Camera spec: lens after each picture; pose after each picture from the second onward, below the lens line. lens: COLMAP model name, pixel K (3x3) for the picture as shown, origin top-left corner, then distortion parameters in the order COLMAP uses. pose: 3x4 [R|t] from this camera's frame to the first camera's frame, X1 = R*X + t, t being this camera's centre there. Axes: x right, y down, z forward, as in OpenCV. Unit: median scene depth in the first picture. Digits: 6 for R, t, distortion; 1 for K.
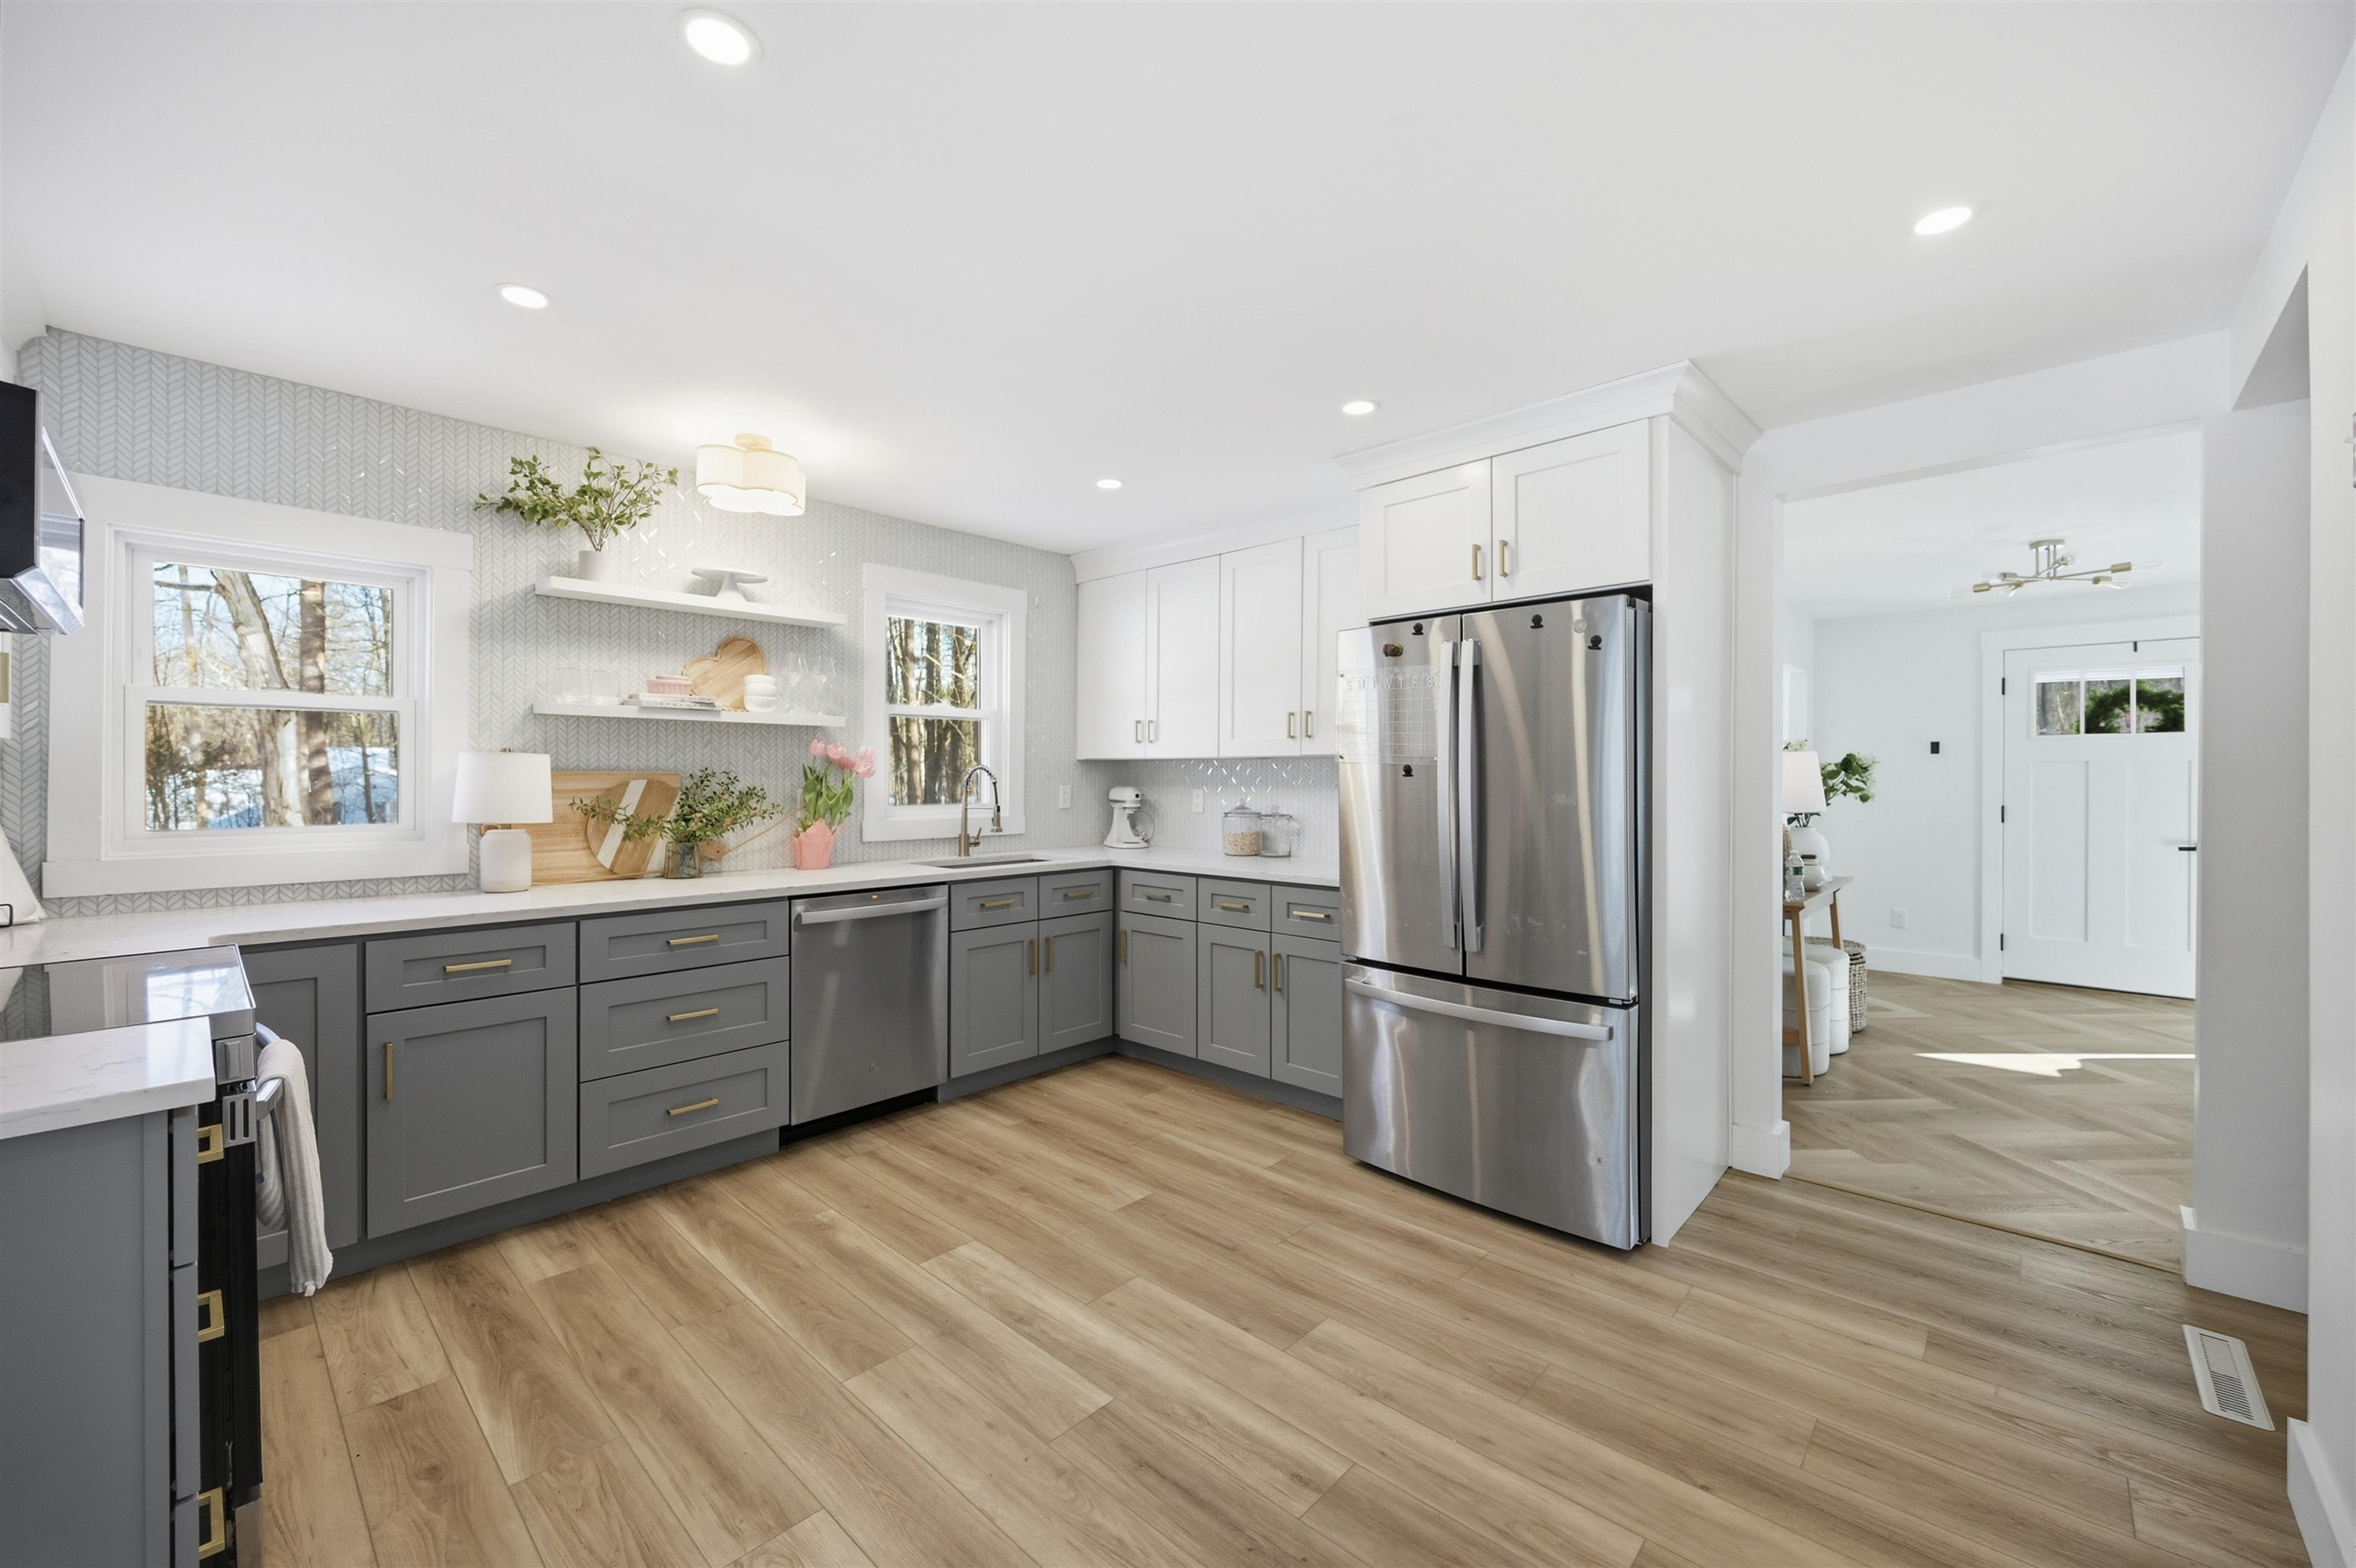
lens RADIAL K [[930.1, 0, 1184.4], [0, 930.1, 776.0], [0, 0, 1]] dist [-0.000835, -0.000259]
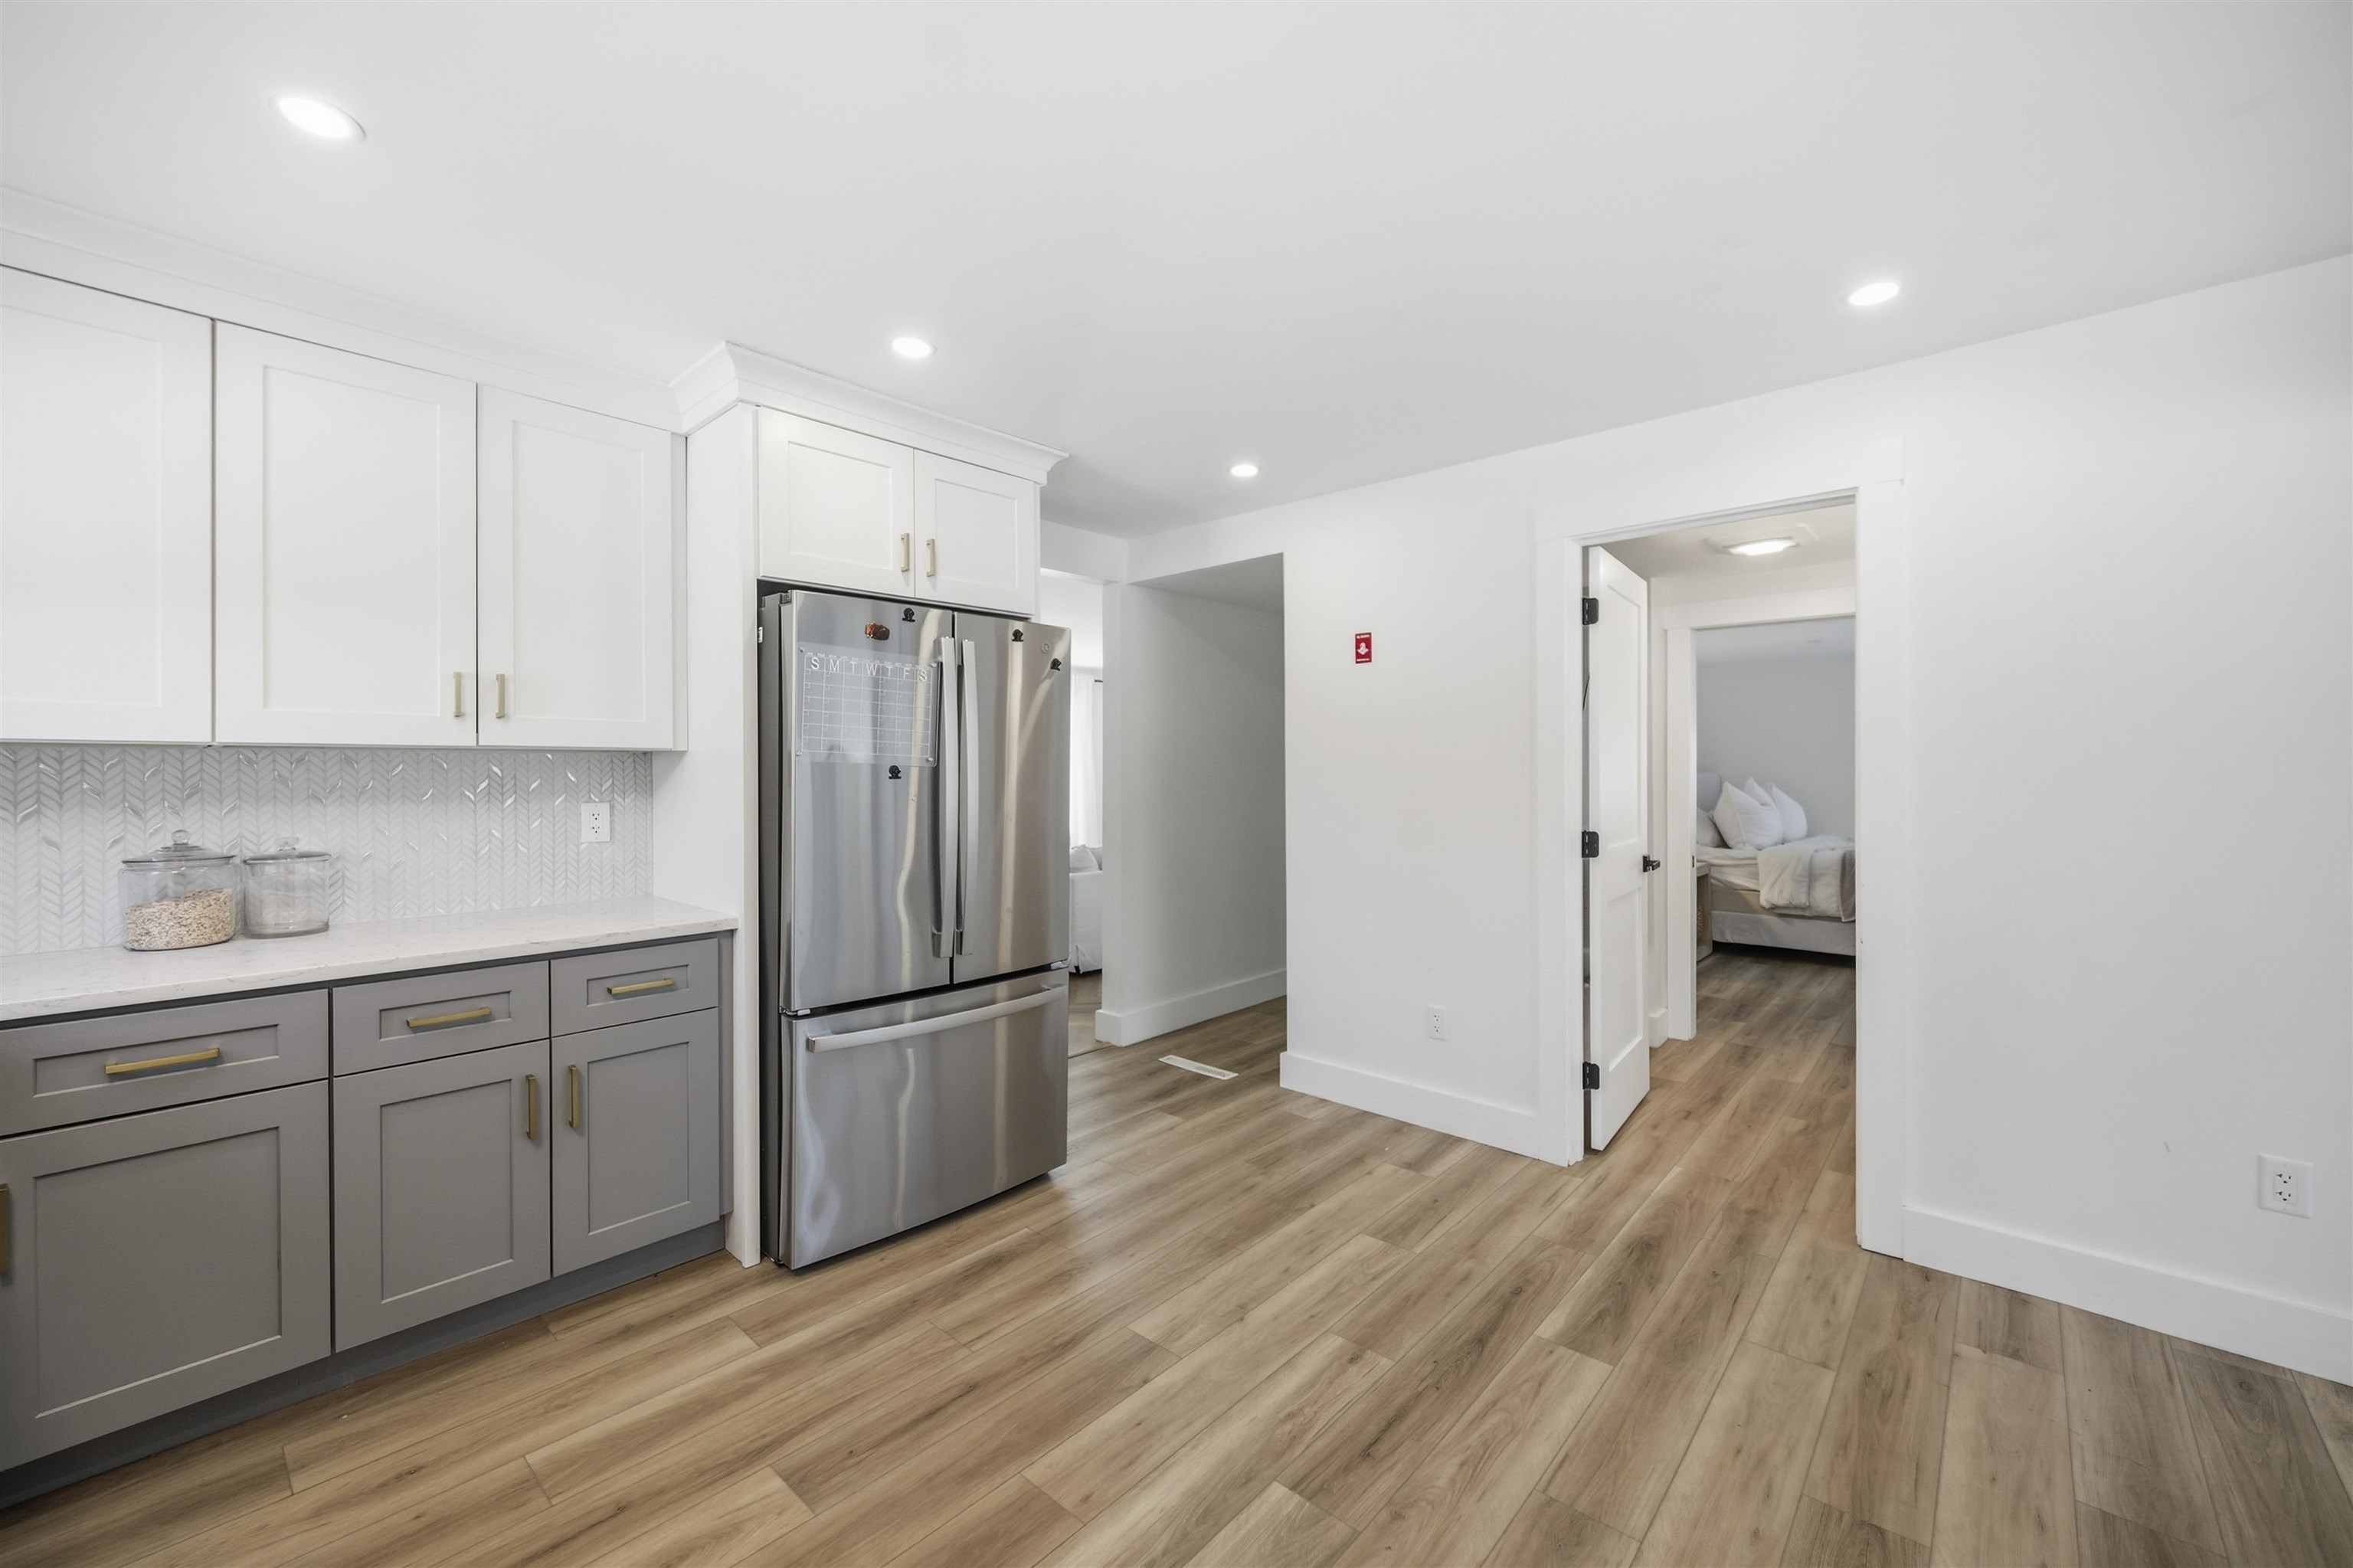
lens RADIAL K [[929.1, 0, 1182.9], [0, 929.1, 776.1], [0, 0, 1]] dist [-0.000835, -0.000259]
pose [[-0.015599, -0.004960, 0.999866, -0.587672], [0.001797, 0.999986, 0.004988, -0.005607], [-0.999877, 0.001875, -0.015590, 0.675177]]
